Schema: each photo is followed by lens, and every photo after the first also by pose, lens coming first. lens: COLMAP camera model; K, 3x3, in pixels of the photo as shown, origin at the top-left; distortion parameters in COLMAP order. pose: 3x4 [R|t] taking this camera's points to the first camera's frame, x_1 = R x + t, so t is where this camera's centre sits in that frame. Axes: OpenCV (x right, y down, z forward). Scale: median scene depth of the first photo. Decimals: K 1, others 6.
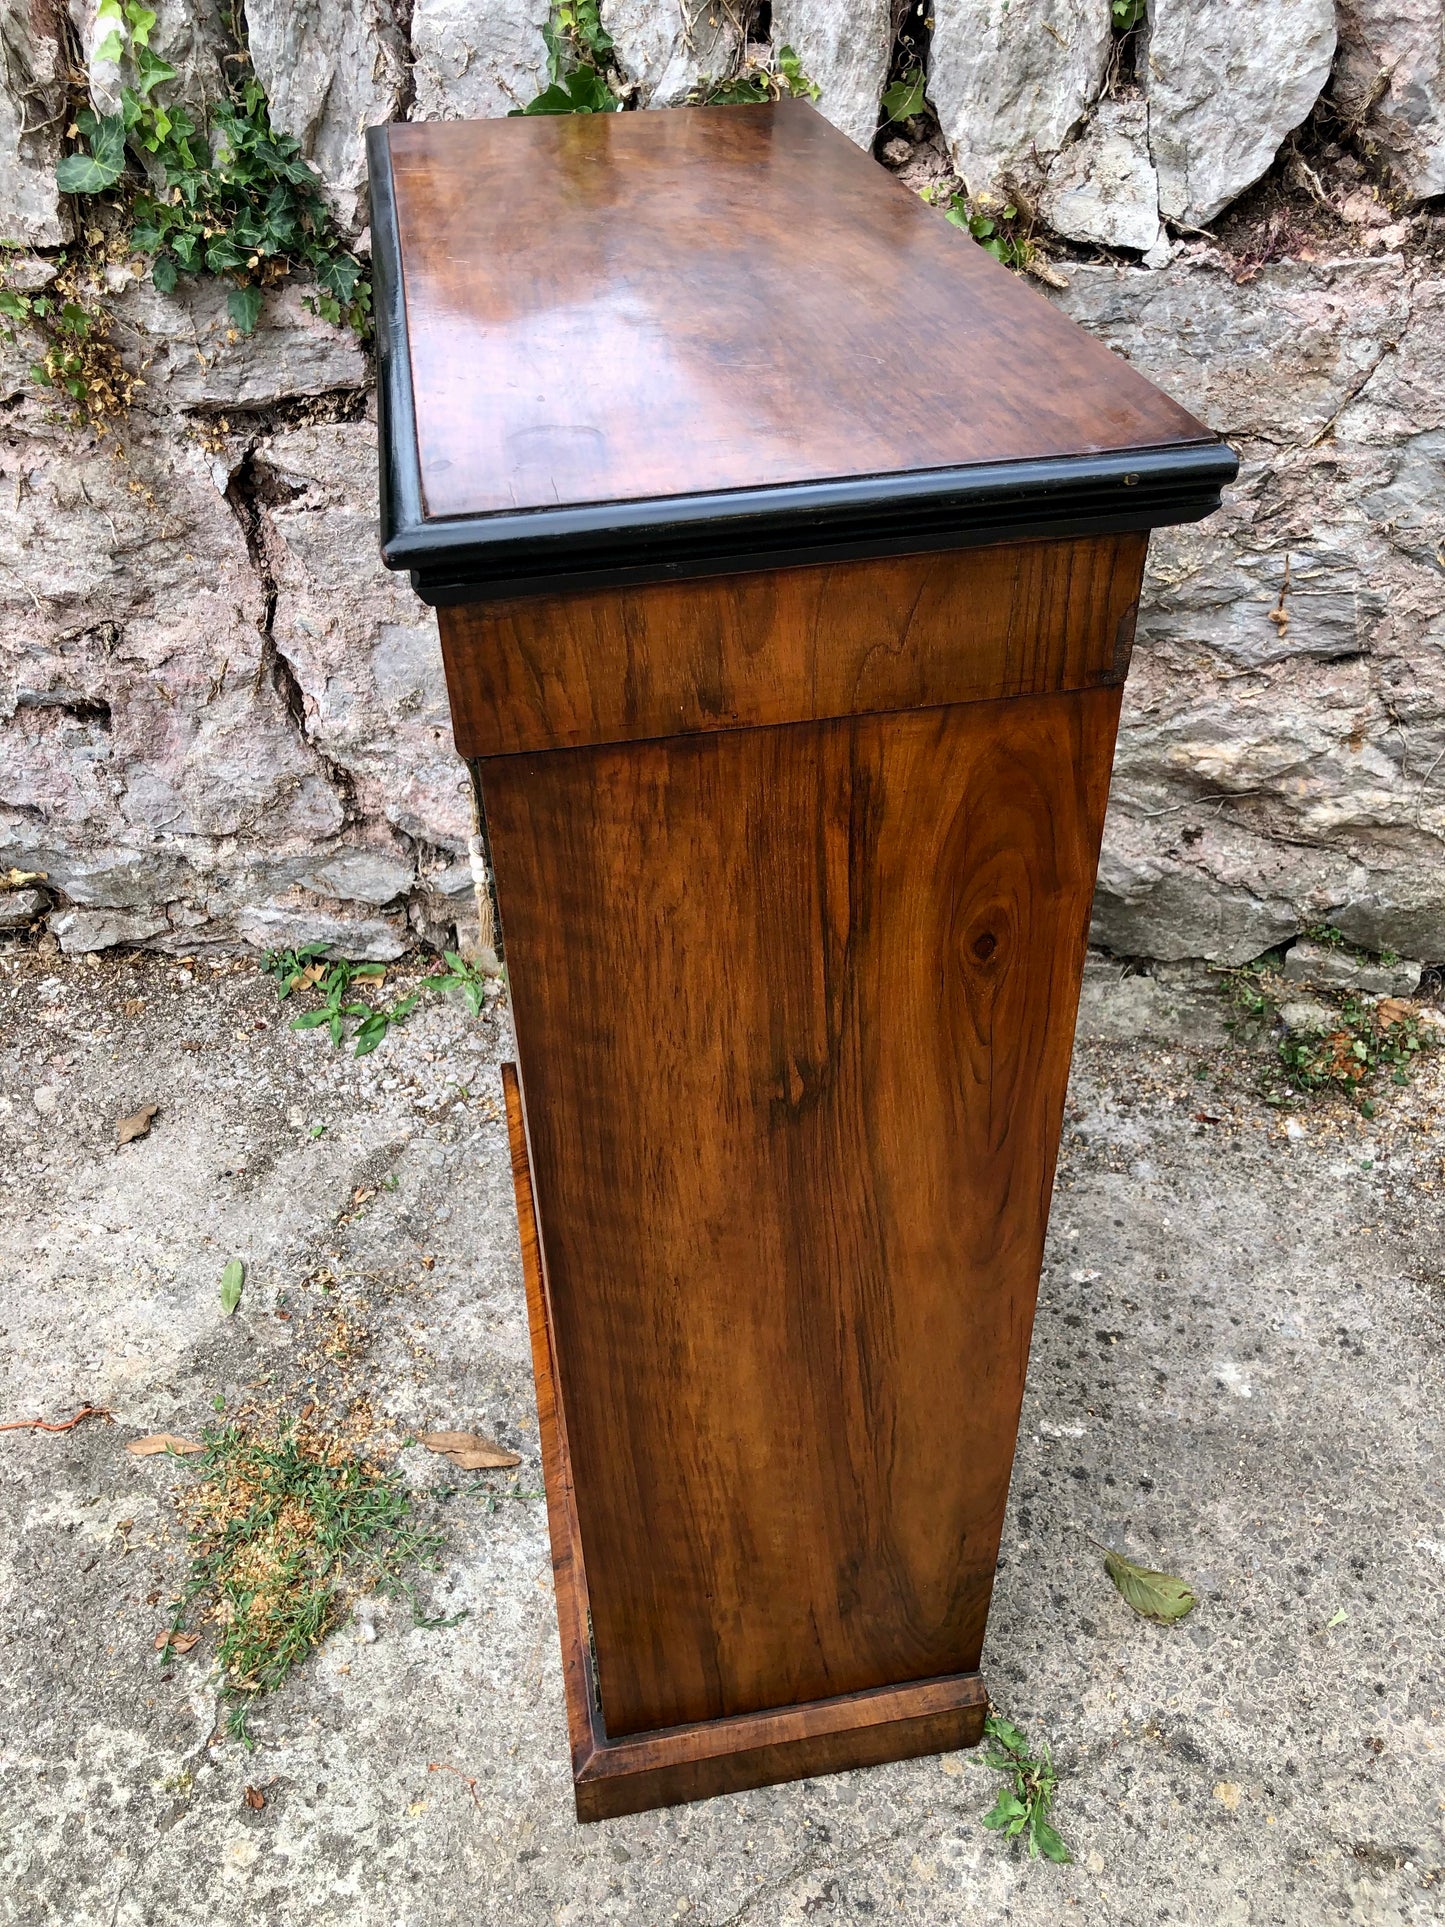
lens RADIAL K [[1595.2, 0, 719.8], [0, 1595.2, 952.1], [0, 0, 1]] dist [-0.005968, 0.046764]
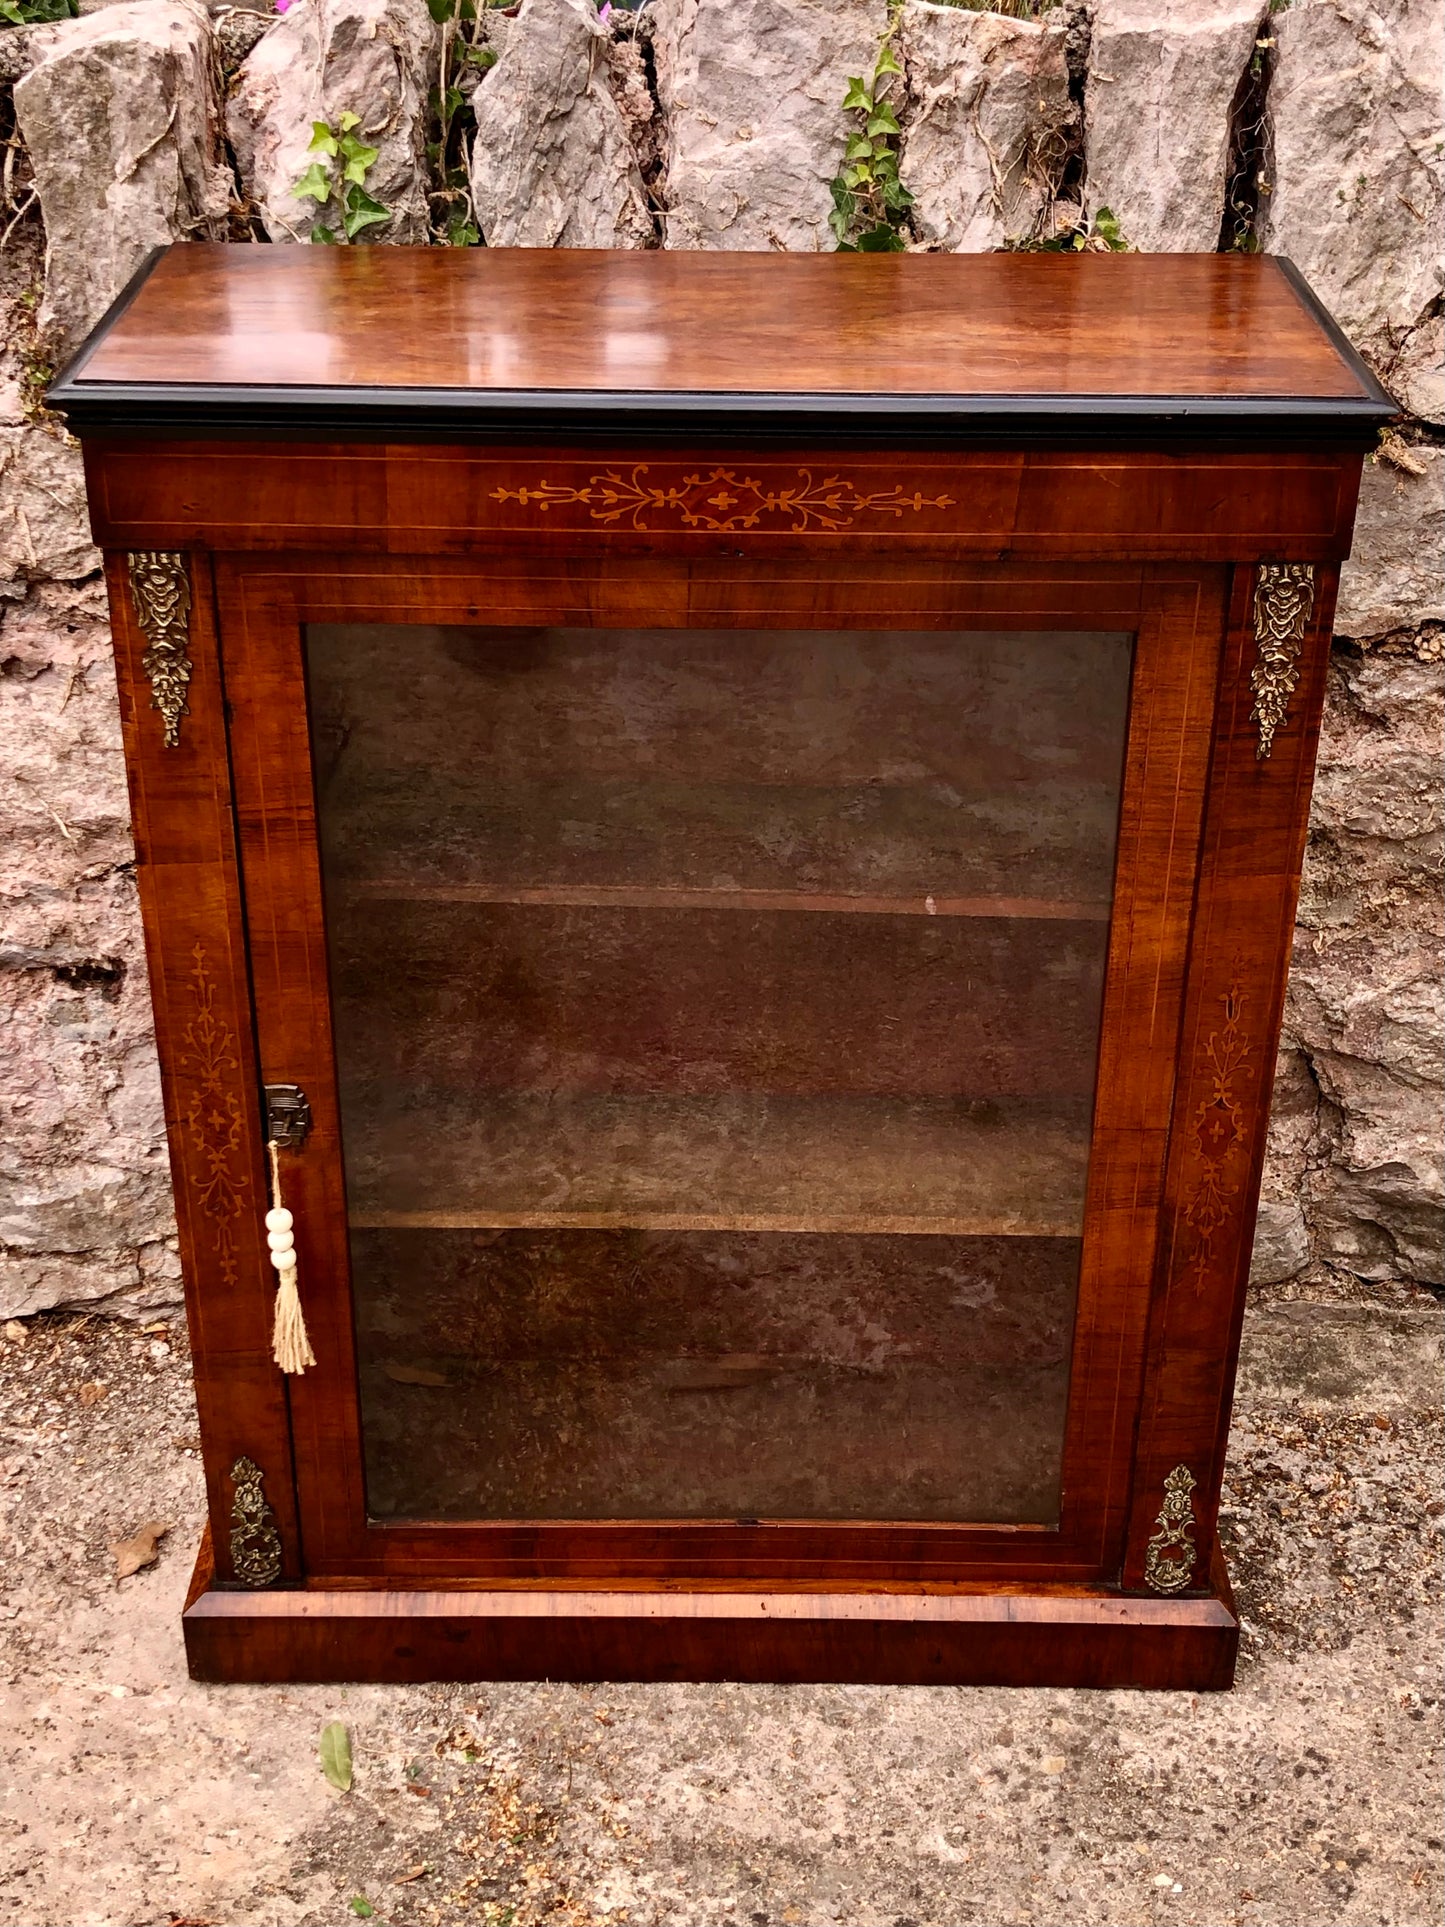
lens RADIAL K [[2643.5, 0, 742.4], [0, 2643.5, 937.1], [0, 0, 1]] dist [0.118118, -0.379516]
pose [[0.994711, 0.002998, 0.102669, -0.258951], [0.016128, 0.982615, -0.184954, 0.074544], [-0.101439, 0.185631, 0.977370, -0.274214]]
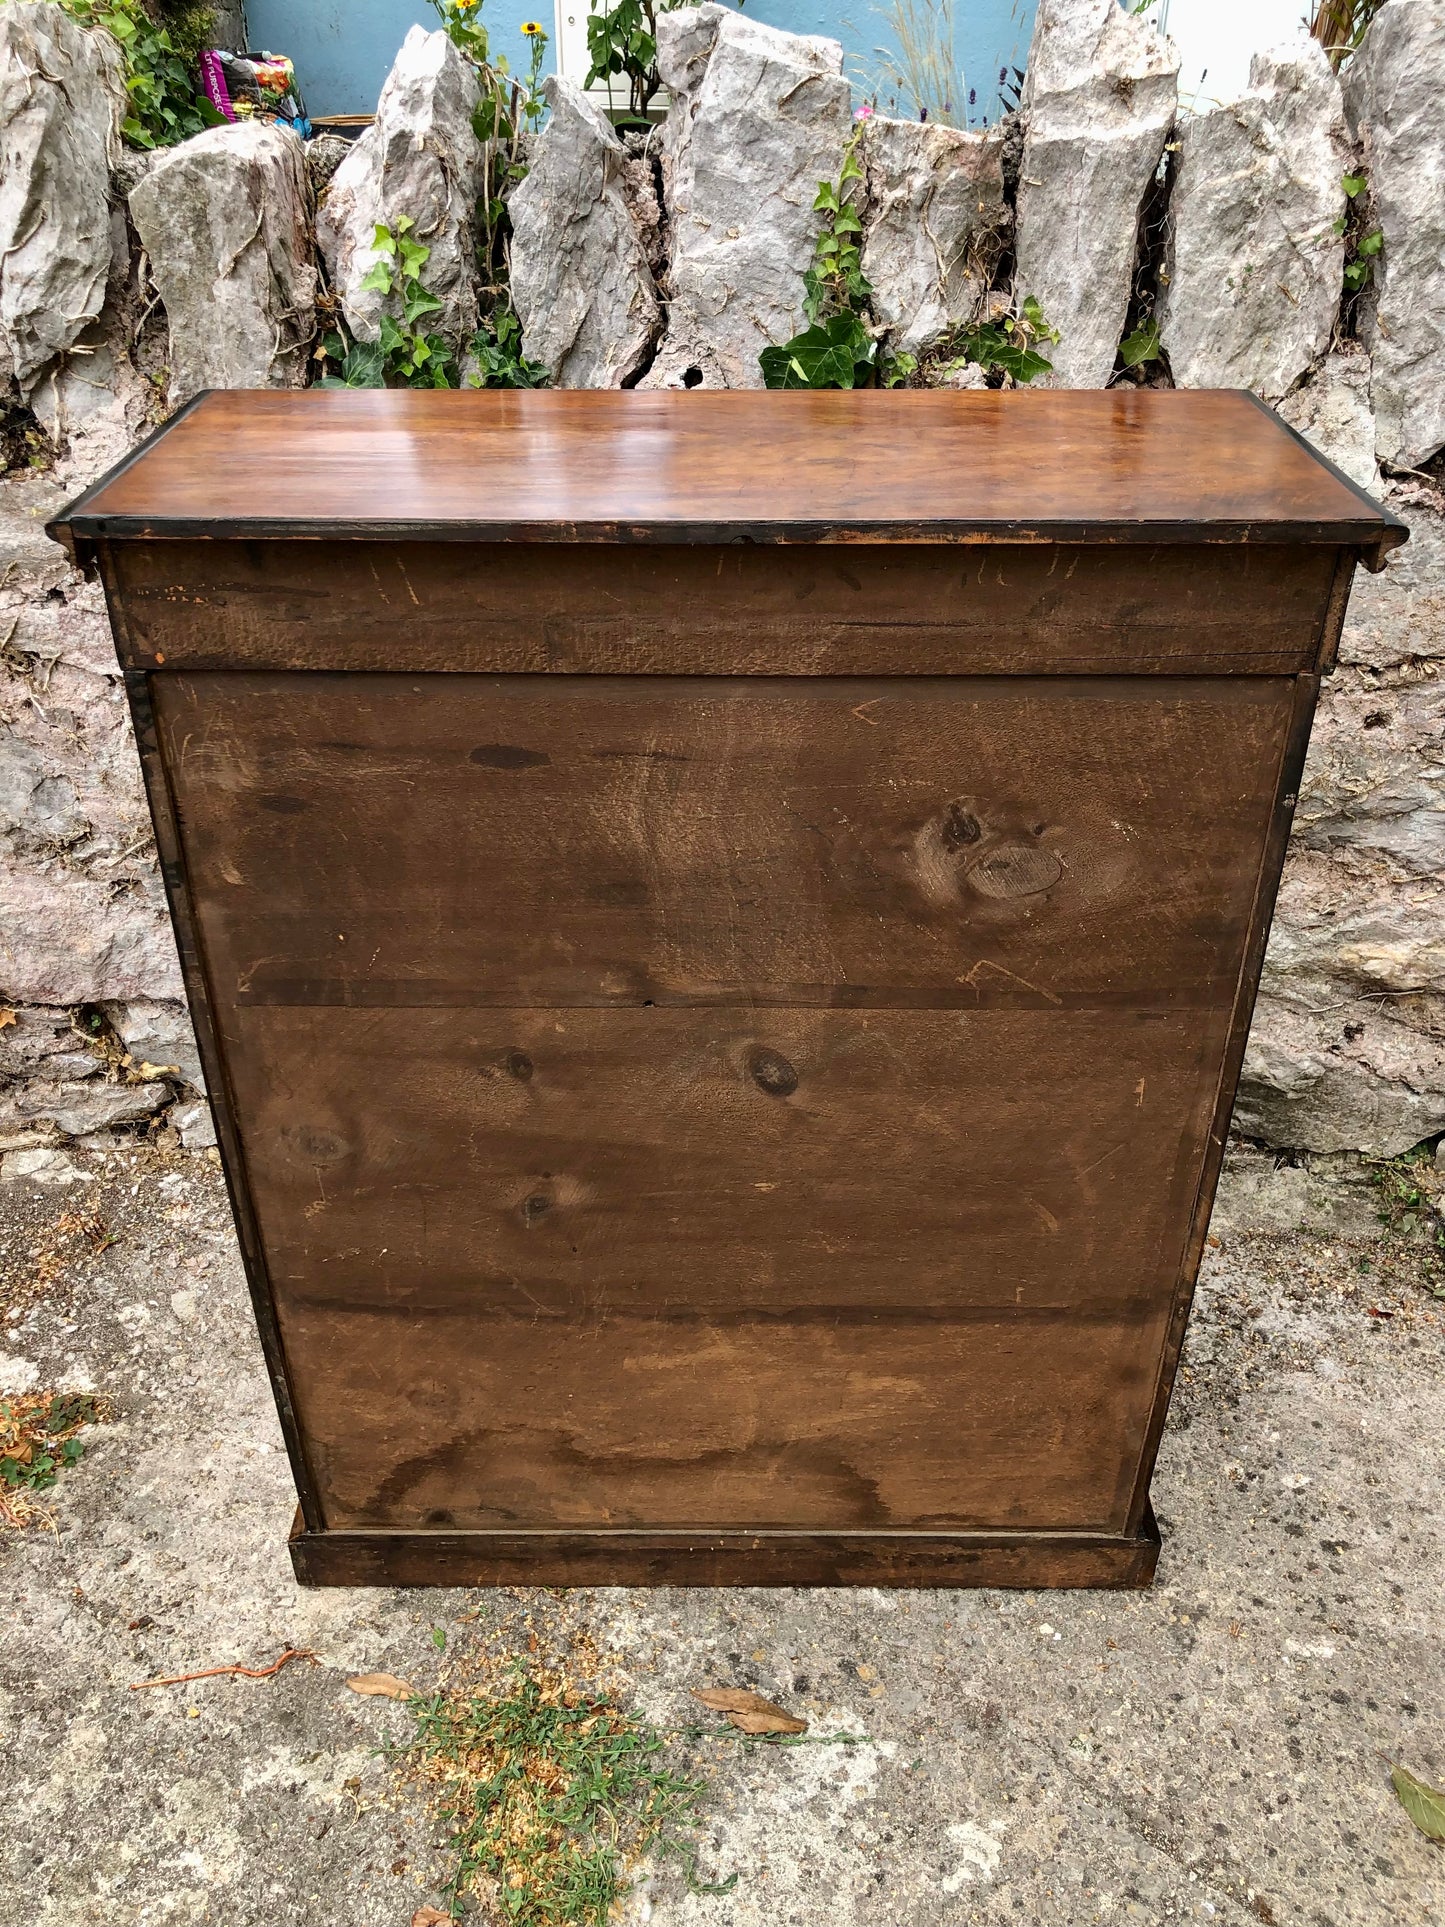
lens RADIAL K [[1599.3, 0, 722.5], [0, 1599.3, 956.0], [0, 0, 1]] dist [-0.044220, 0.123102]
pose [[0.997821, 0.001588, 0.065961, -0.197034], [0.004379, 0.995911, -0.090231, -0.035040], [-0.065835, 0.090324, 0.993734, 0.010588]]
